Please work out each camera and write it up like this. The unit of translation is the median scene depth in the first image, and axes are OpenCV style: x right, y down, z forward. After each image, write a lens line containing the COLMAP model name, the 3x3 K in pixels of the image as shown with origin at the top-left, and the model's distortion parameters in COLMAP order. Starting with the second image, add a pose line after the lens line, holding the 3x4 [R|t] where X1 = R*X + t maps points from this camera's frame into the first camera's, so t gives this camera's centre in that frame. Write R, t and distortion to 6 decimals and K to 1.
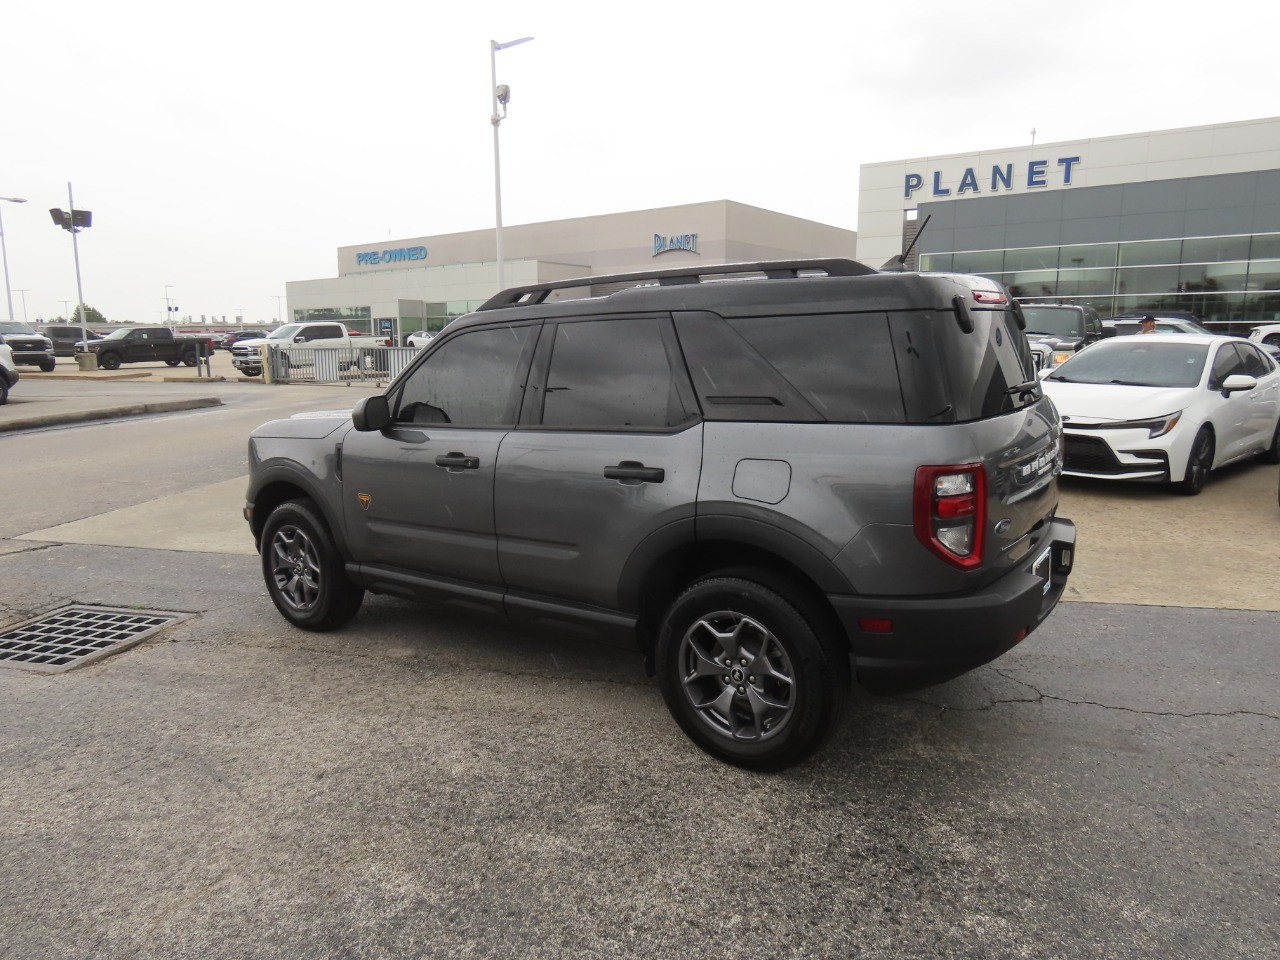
lens RADIAL K [[846.5, 0, 648.9], [0, 846.5, 481.9], [0, 0, 1]] dist [-0.010175, -0.001744]
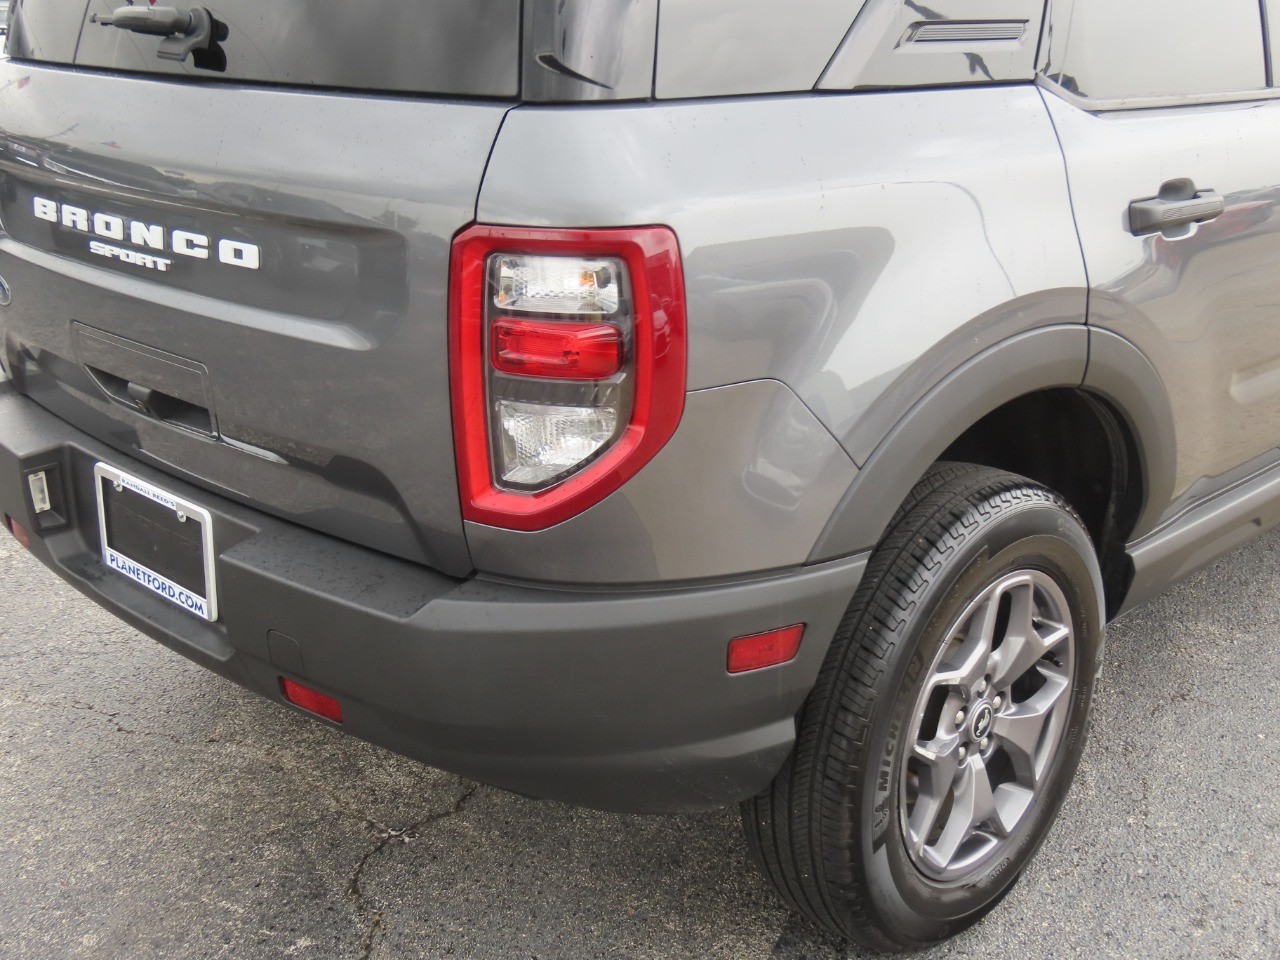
lens RADIAL K [[1498.5, 0, 646.2], [0, 1498.5, 475.8], [0, 0, 1]] dist [-0.021248, -0.019564]
pose [[-0.143379, 0.347937, -0.926489, 0.608907], [-0.167683, 0.914085, 0.369229, -0.116433], [0.975359, 0.208296, -0.072718, 0.732653]]
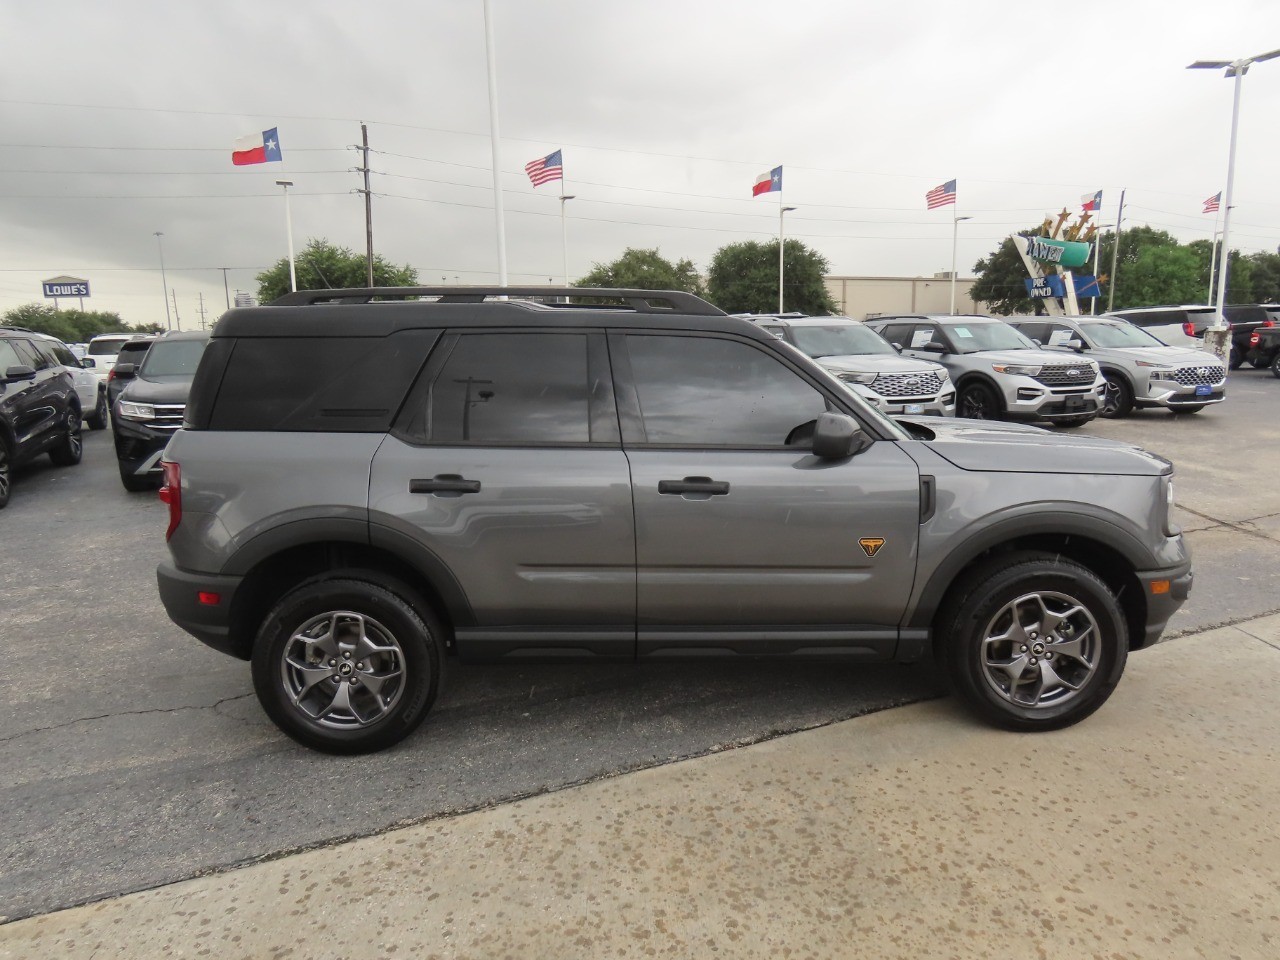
lens RADIAL K [[815.4, 0, 636.9], [0, 815.4, 481.0], [0, 0, 1]] dist [-0.003763, -0.003420]
pose [[-0.796051, 0.123799, -0.592433, 0.403855], [-0.074486, 0.951375, 0.298892, -0.234654], [0.600629, 0.282061, -0.748122, 1.321833]]
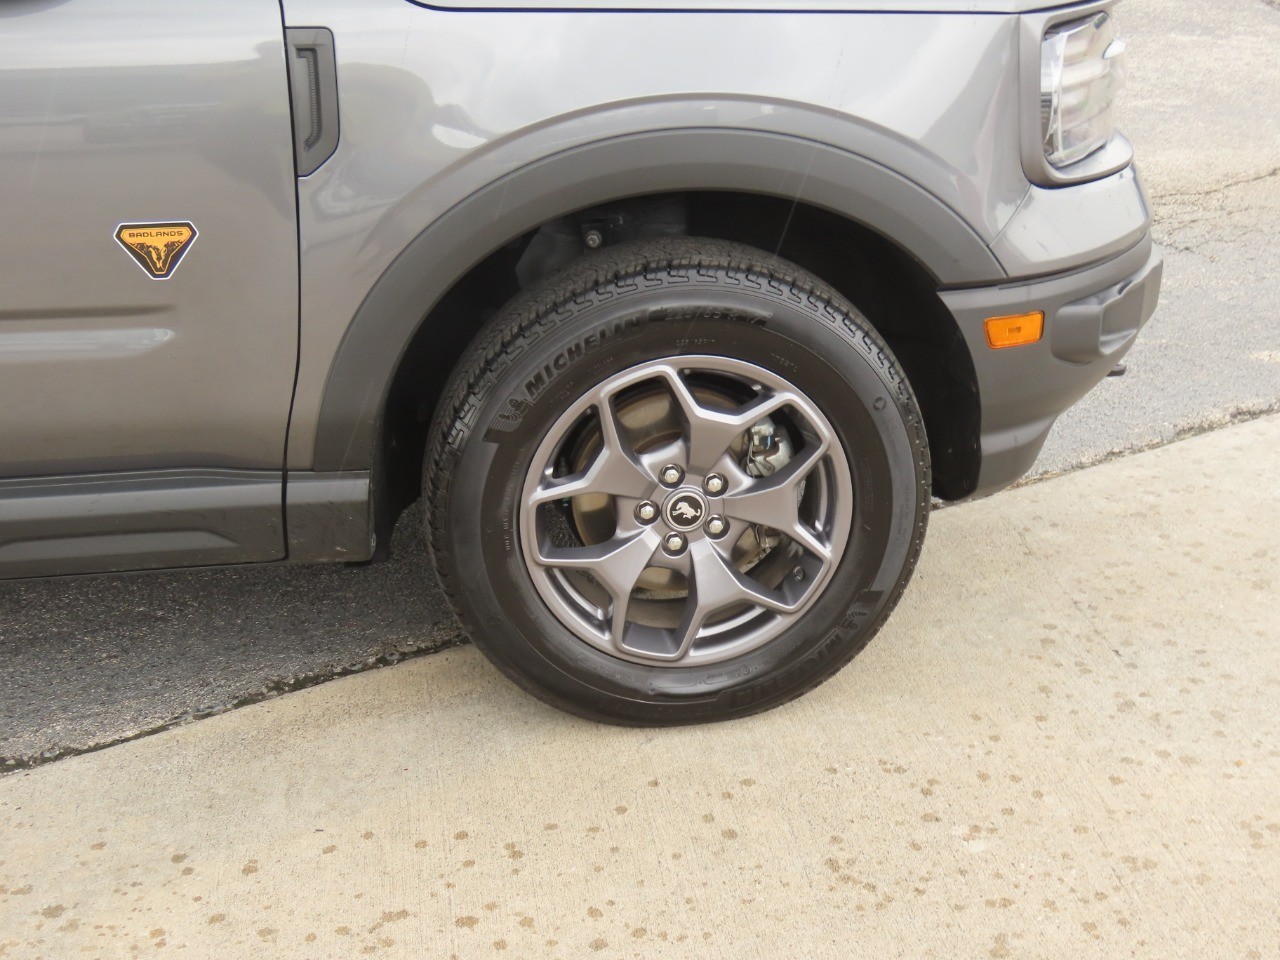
lens RADIAL K [[1834.8, 0, 640.0], [0, 1834.8, 480.0], [0, 0, 1]] dist [-0.022842, -0.033539]
pose [[-0.722107, 0.296753, -0.624899, 0.148086], [-0.085695, 0.857989, 0.506469, -0.214718], [0.686453, 0.419276, -0.594130, 1.363697]]
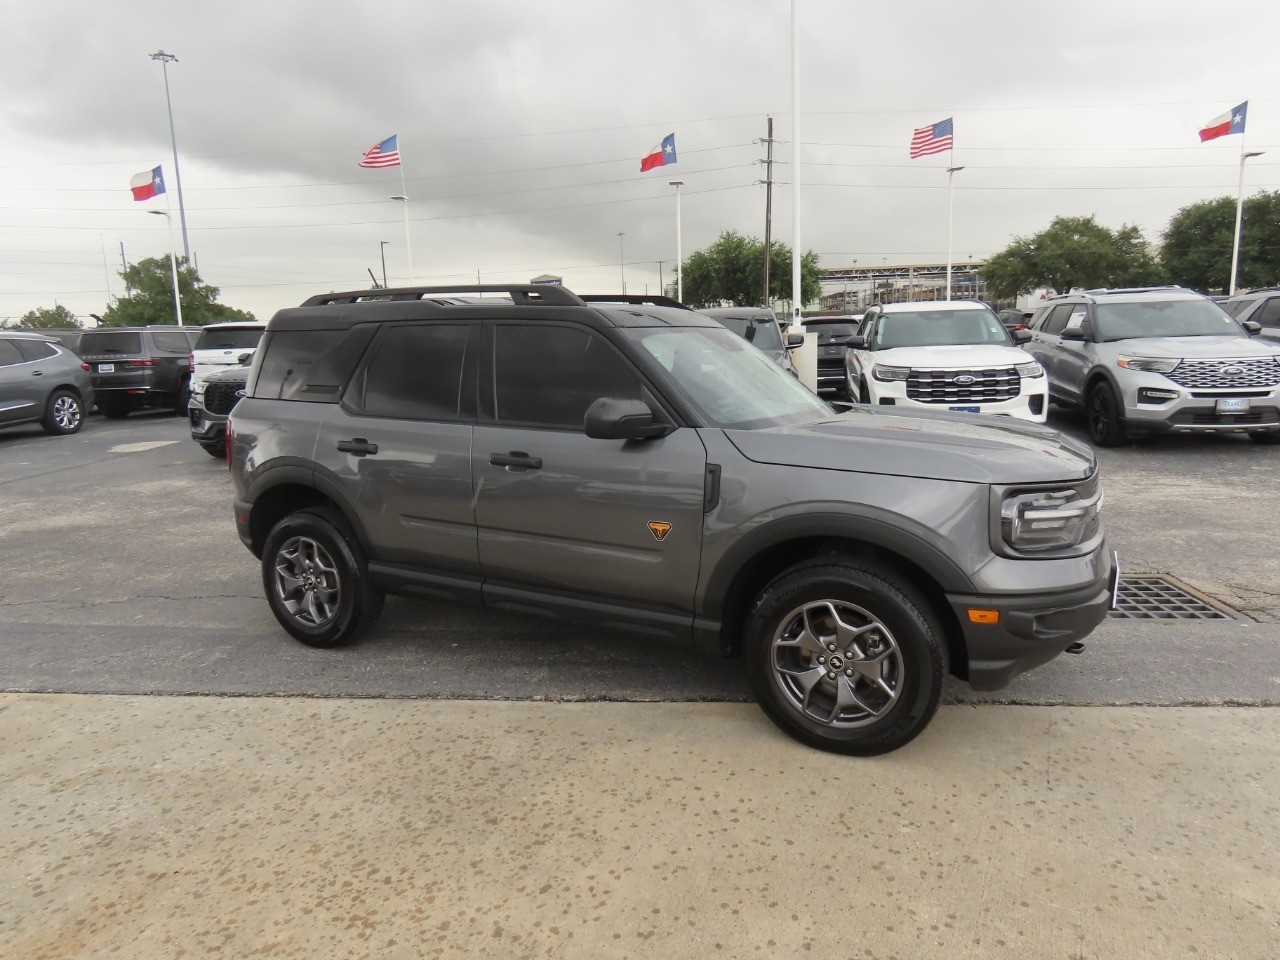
lens RADIAL K [[812.0, 0, 637.0], [0, 812.0, 478.2], [0, 0, 1]] dist [-0.006489, -0.002063]
pose [[-0.988491, 0.063015, -0.137532, 0.038587], [0.014100, 0.943537, 0.330967, -0.259091], [0.150622, 0.325218, -0.933566, 1.529155]]
